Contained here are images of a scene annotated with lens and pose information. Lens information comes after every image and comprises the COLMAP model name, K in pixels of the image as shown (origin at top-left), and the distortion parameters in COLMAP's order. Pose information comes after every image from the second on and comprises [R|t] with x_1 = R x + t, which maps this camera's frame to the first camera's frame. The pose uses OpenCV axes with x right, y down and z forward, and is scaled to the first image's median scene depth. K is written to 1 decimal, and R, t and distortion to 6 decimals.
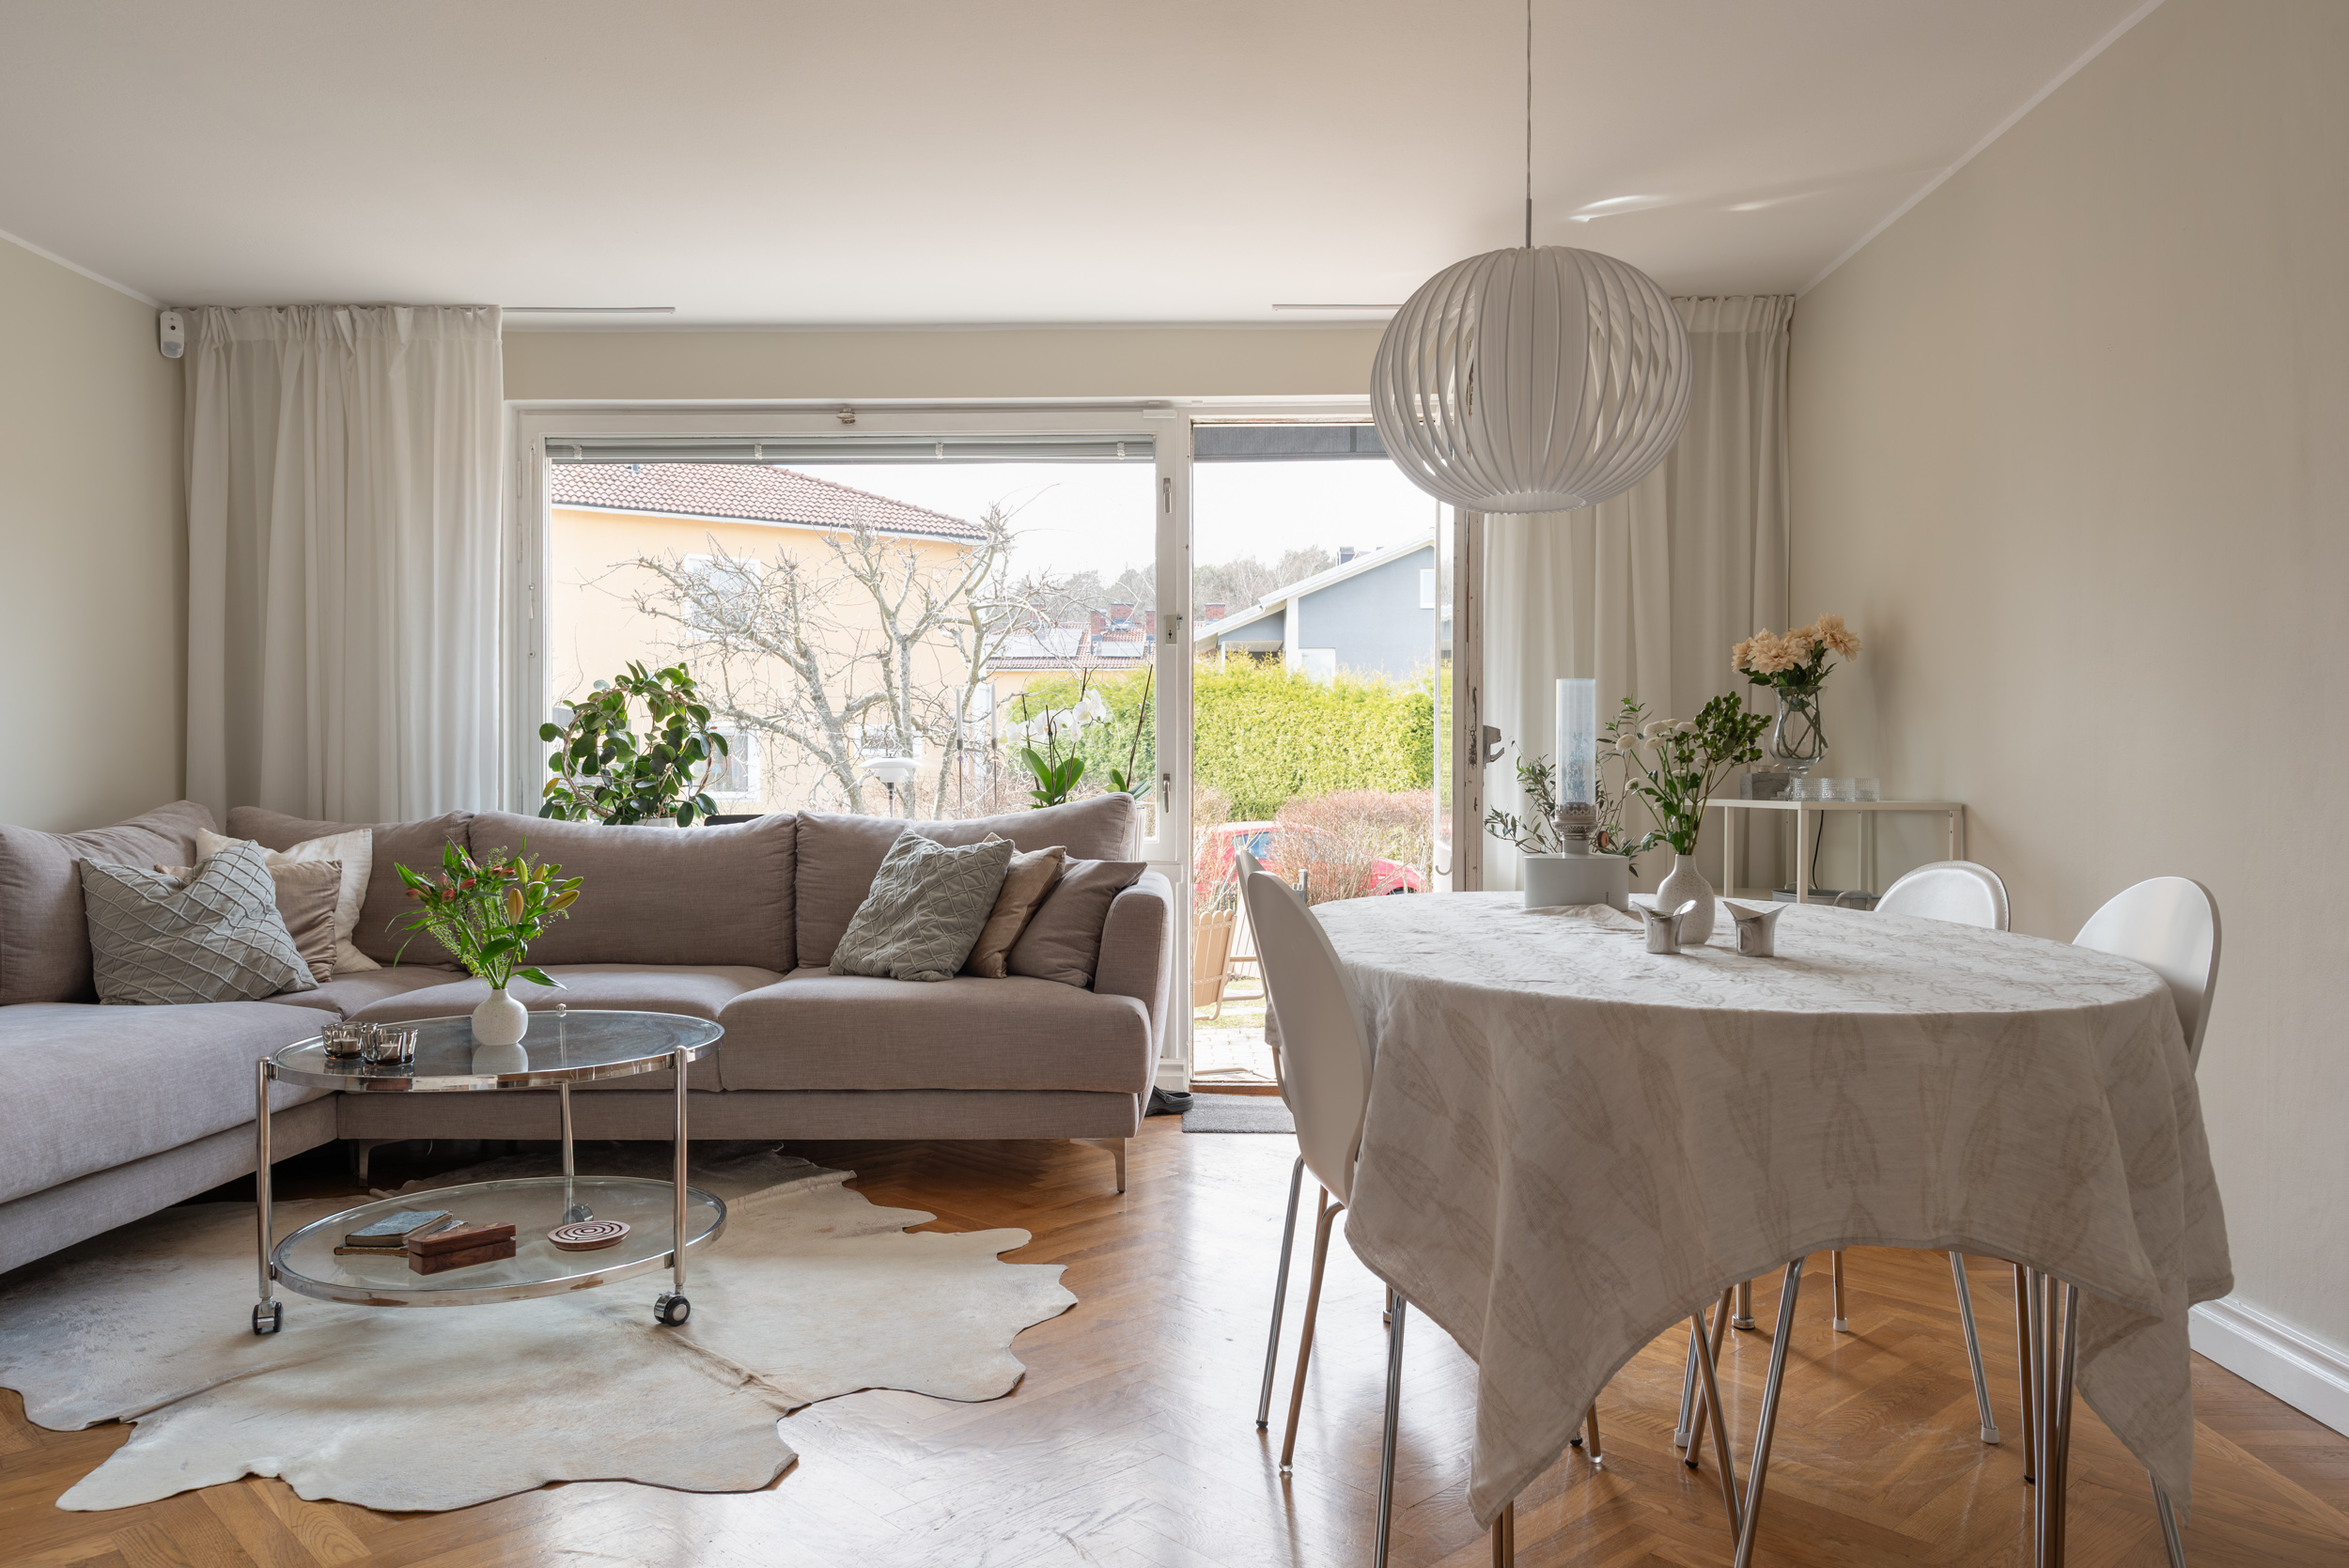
lens RADIAL K [[1675.9, 0, 1174.5], [0, 1675.9, 784.0], [0, 0, 1]] dist [0.009829, 0.001491]
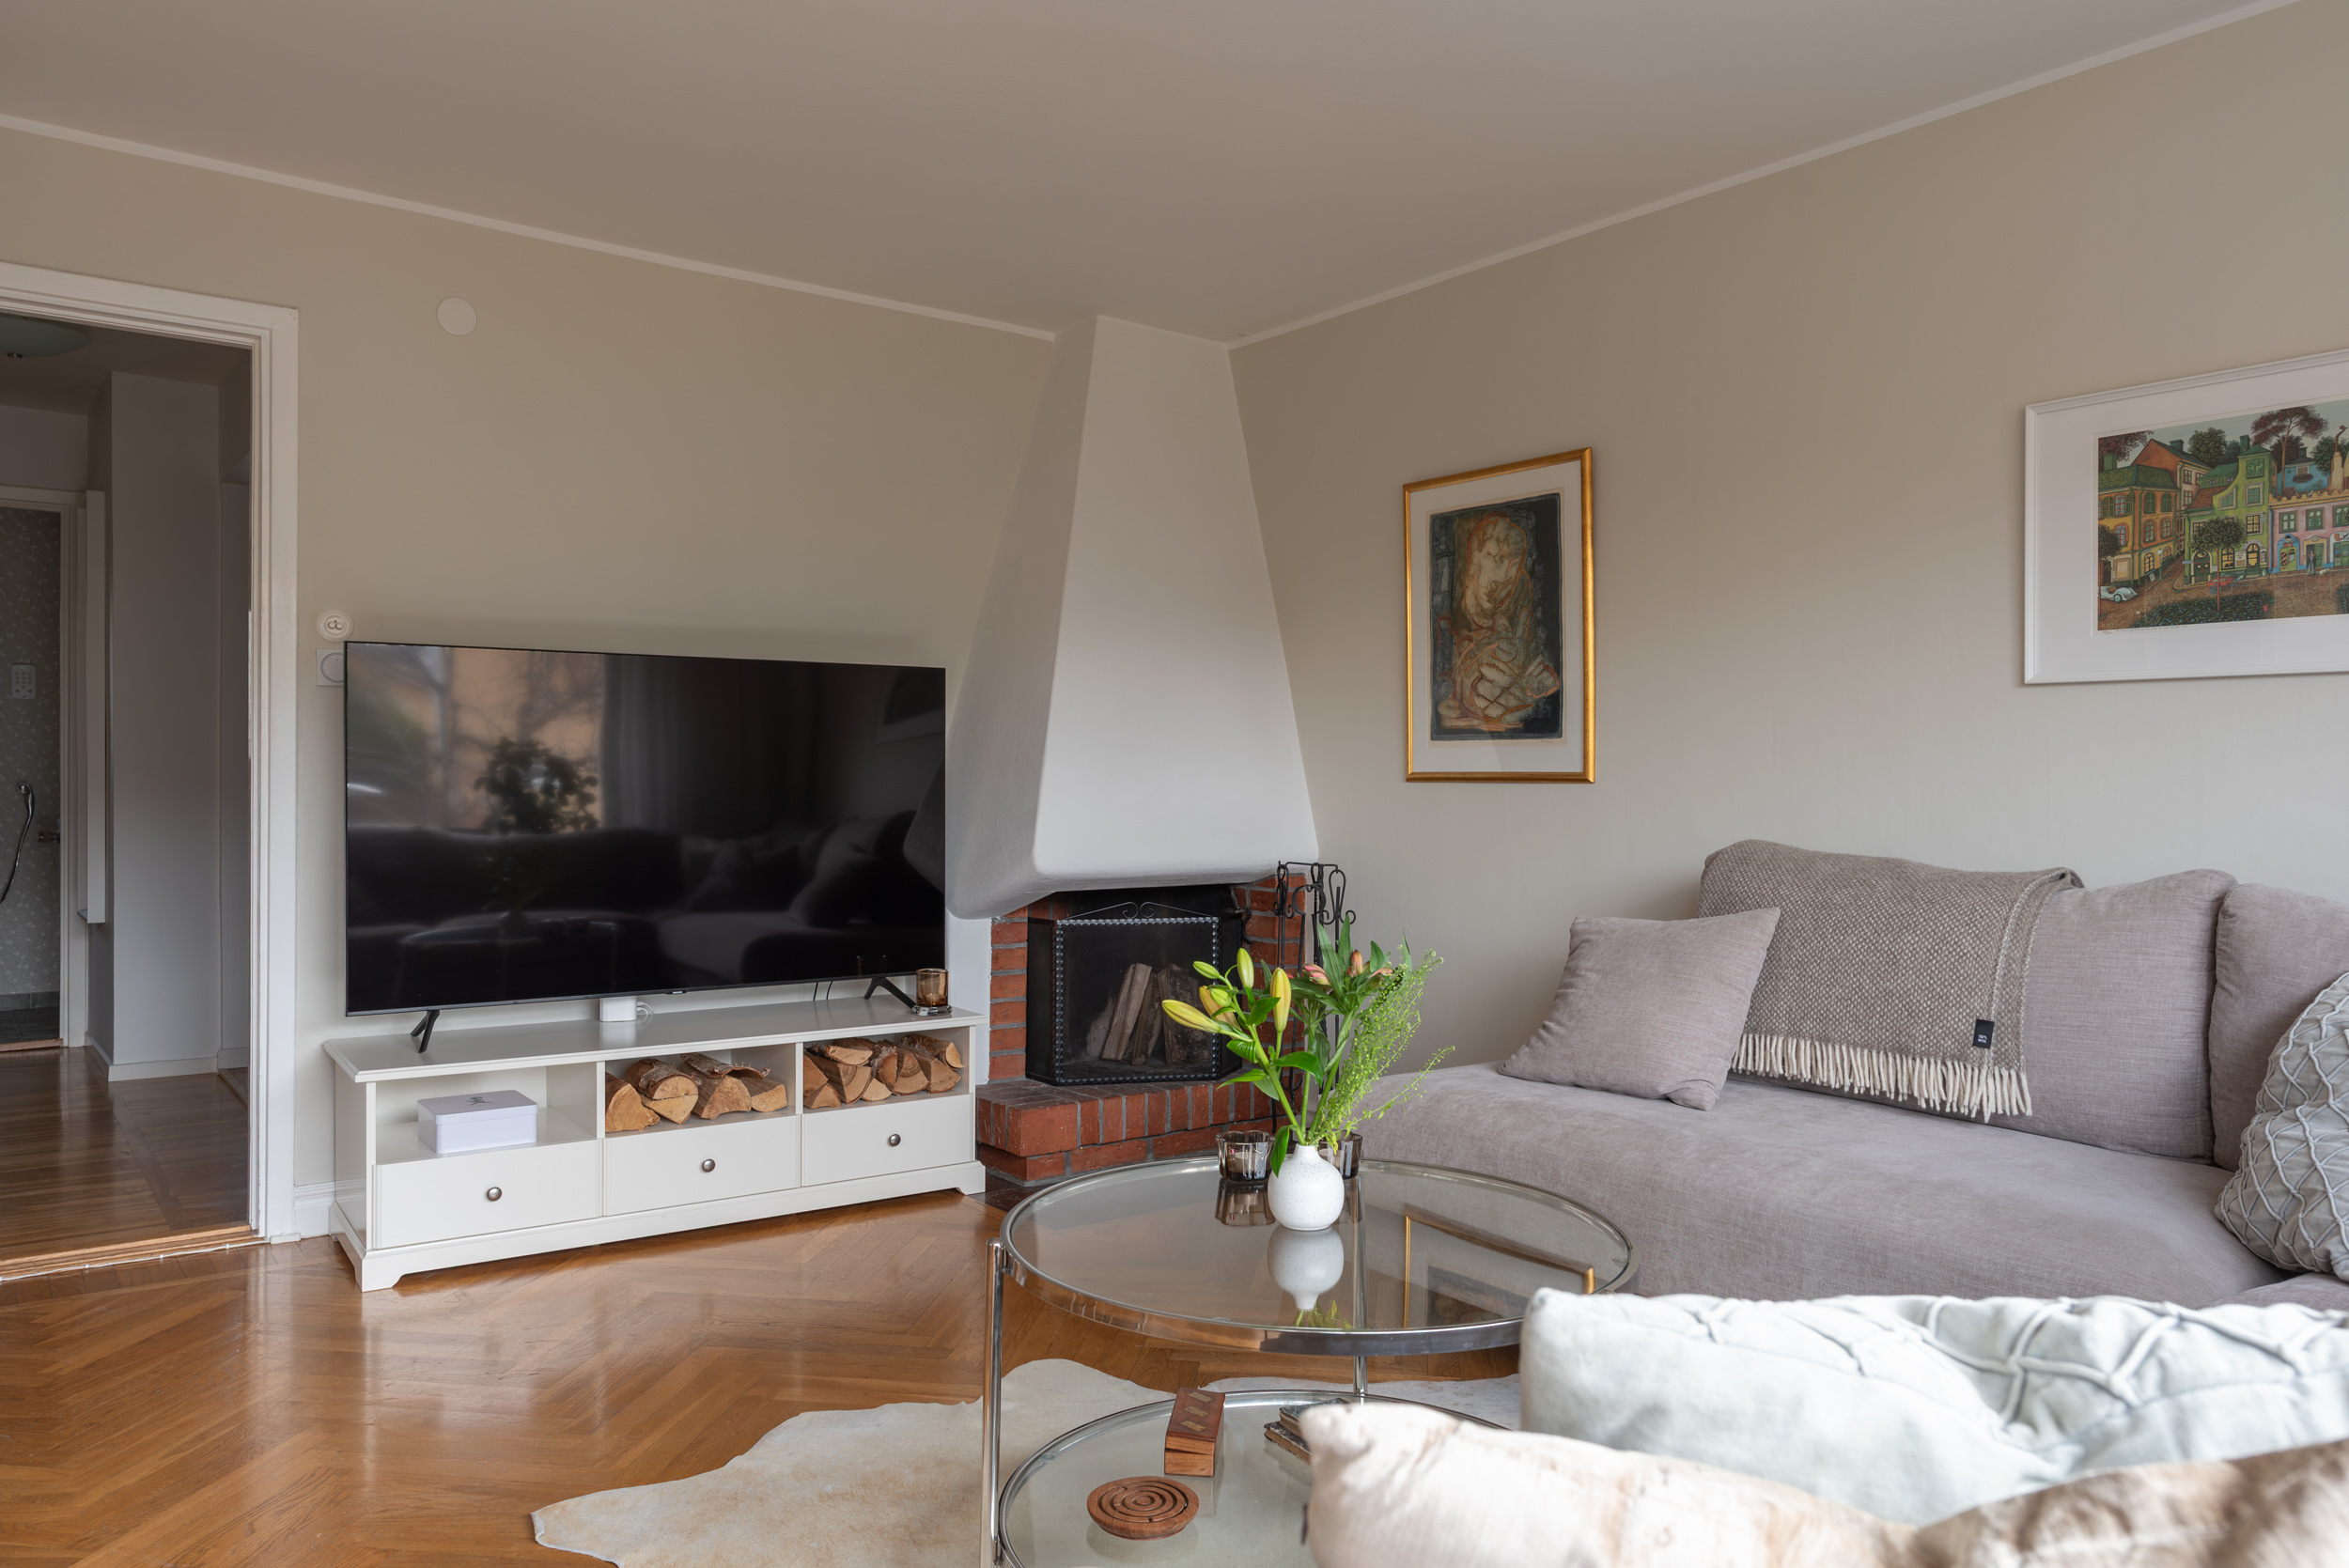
lens RADIAL K [[1578.2, 0, 1135.6], [0, 1578.2, 777.4], [0, 0, 1]] dist [-0.001852, -0.000430]
pose [[-0.797418, -0.009436, -0.603354, 0.026612], [-0.008187, 0.999955, -0.004819, -0.015367], [0.603372, 0.001097, -0.797459, 1.036735]]
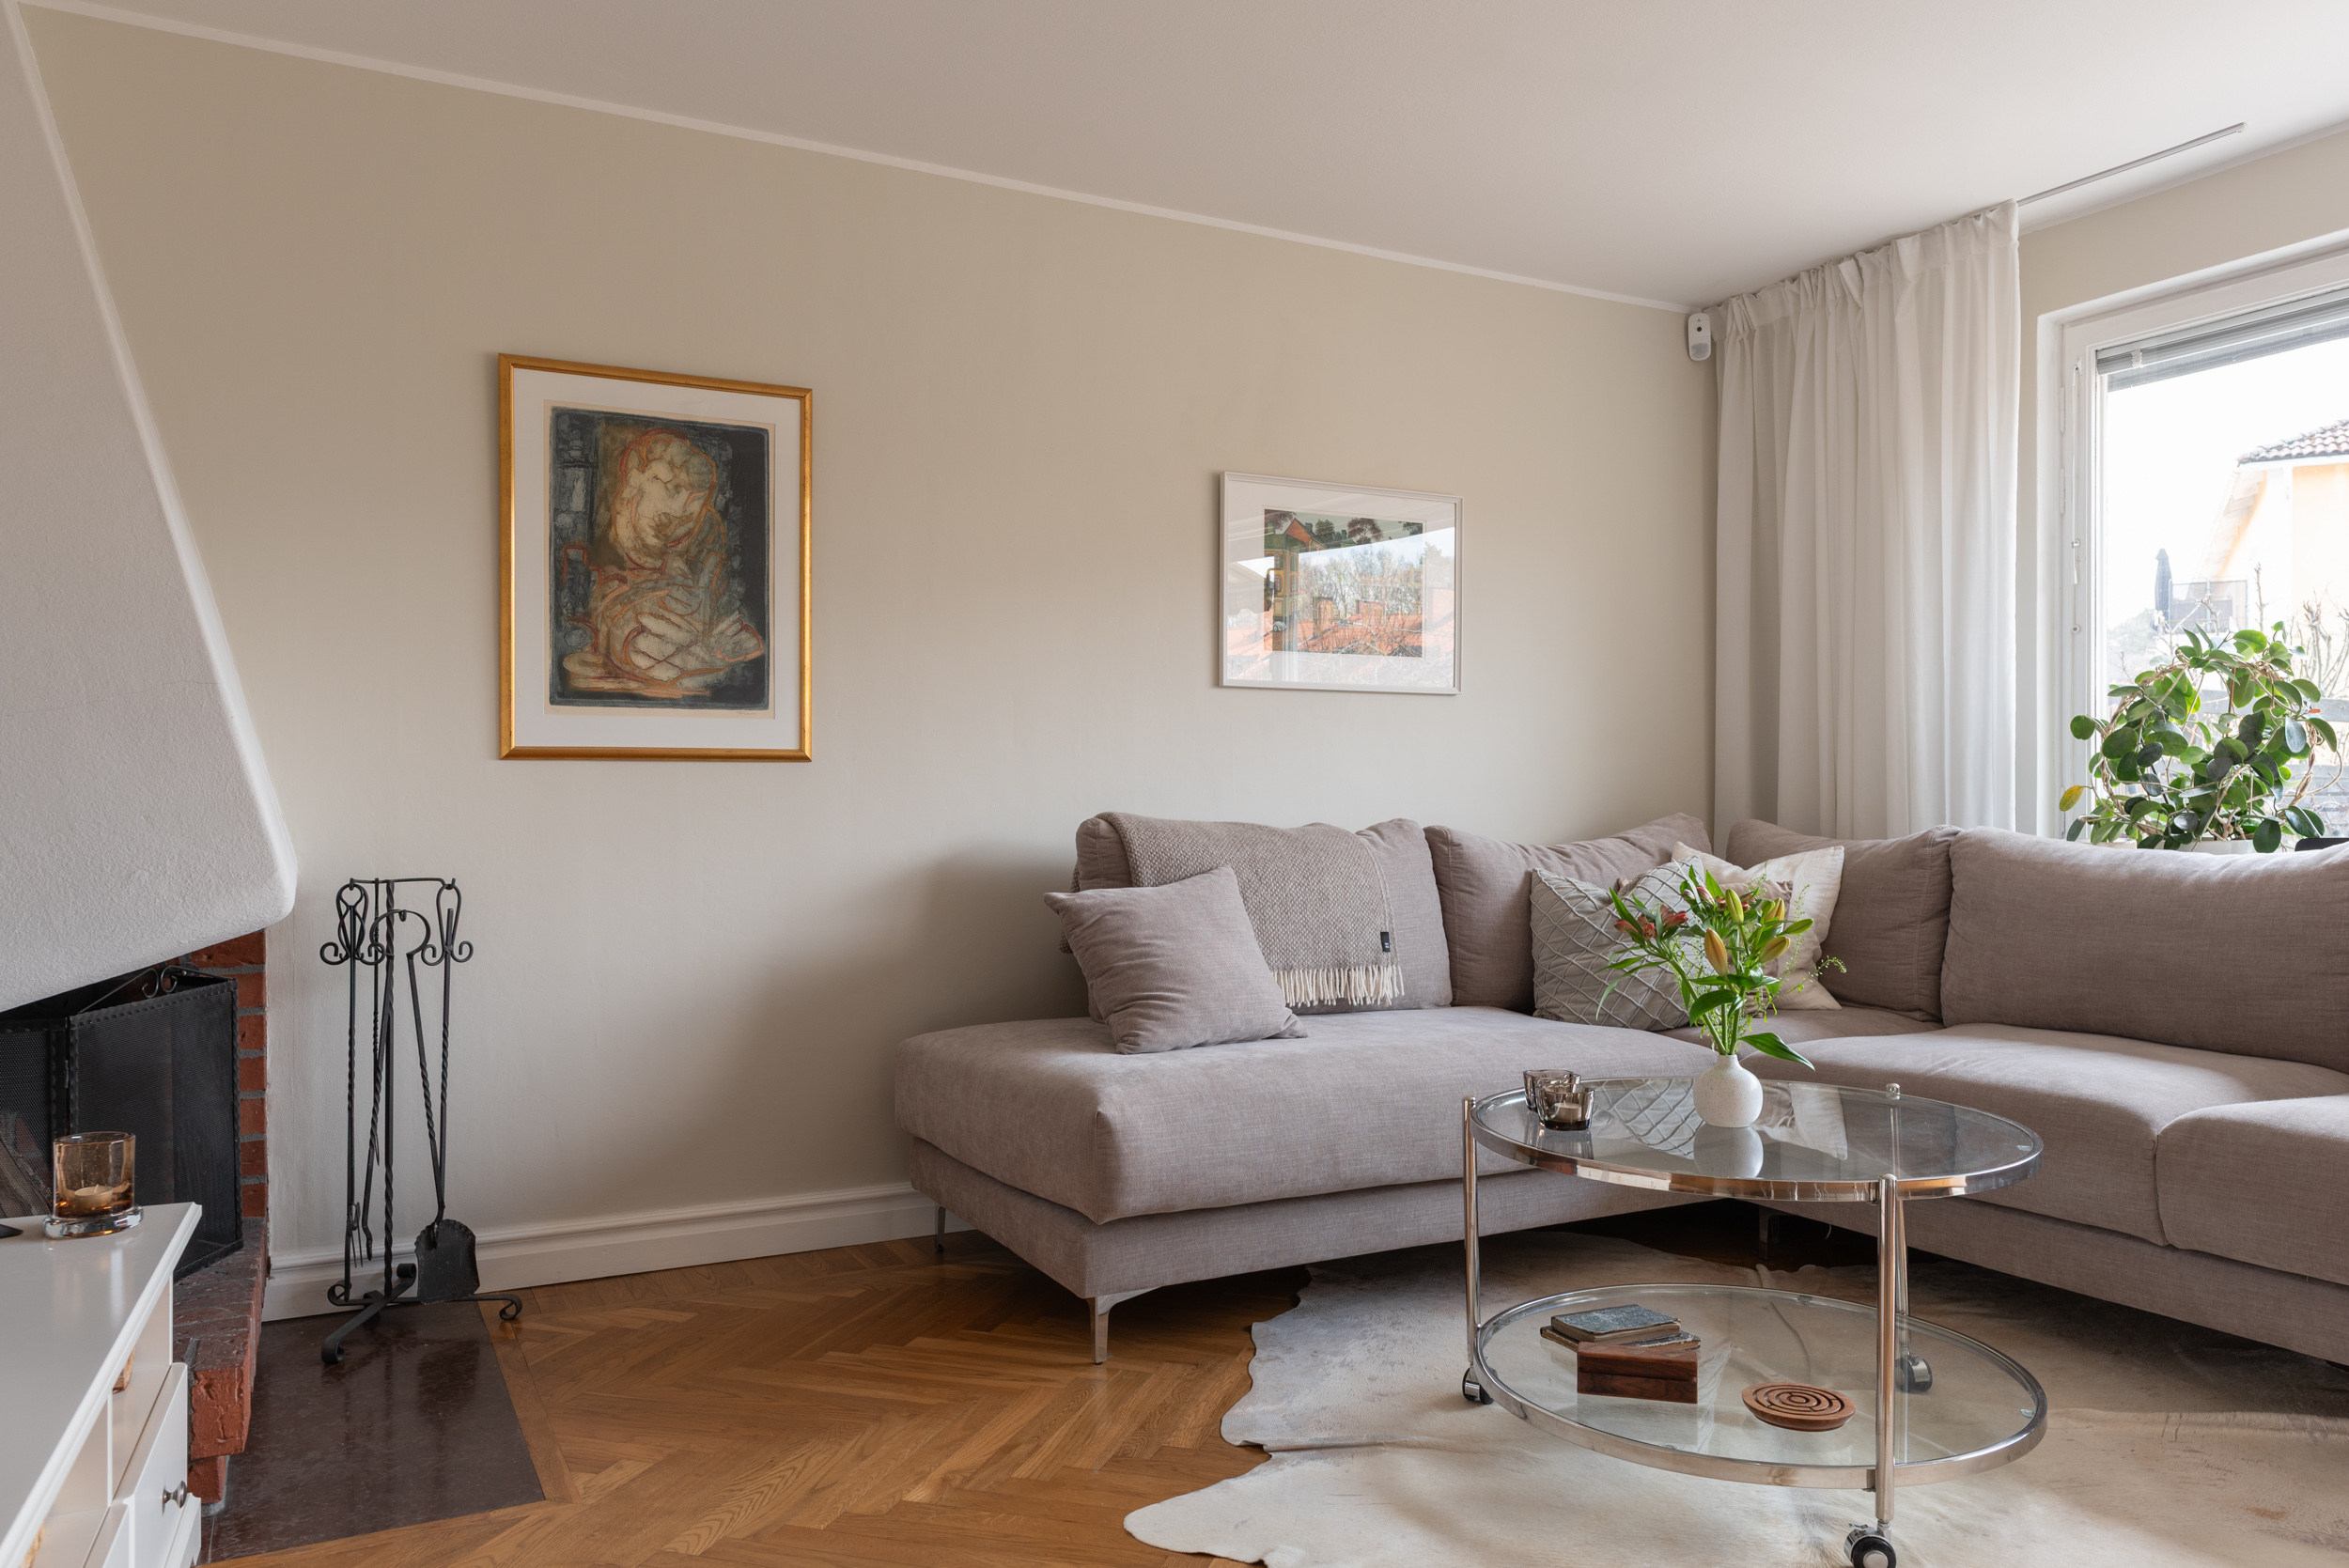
lens RADIAL K [[1675.9, 0, 1174.5], [0, 1675.9, 784.0], [0, 0, 1]] dist [0.009829, 0.001491]
pose [[0.479021, -0.010051, -0.877746, 0.117748], [0.004909, 0.999949, -0.008772, 0.000417], [0.877790, -0.000107, 0.479046, 0.277549]]
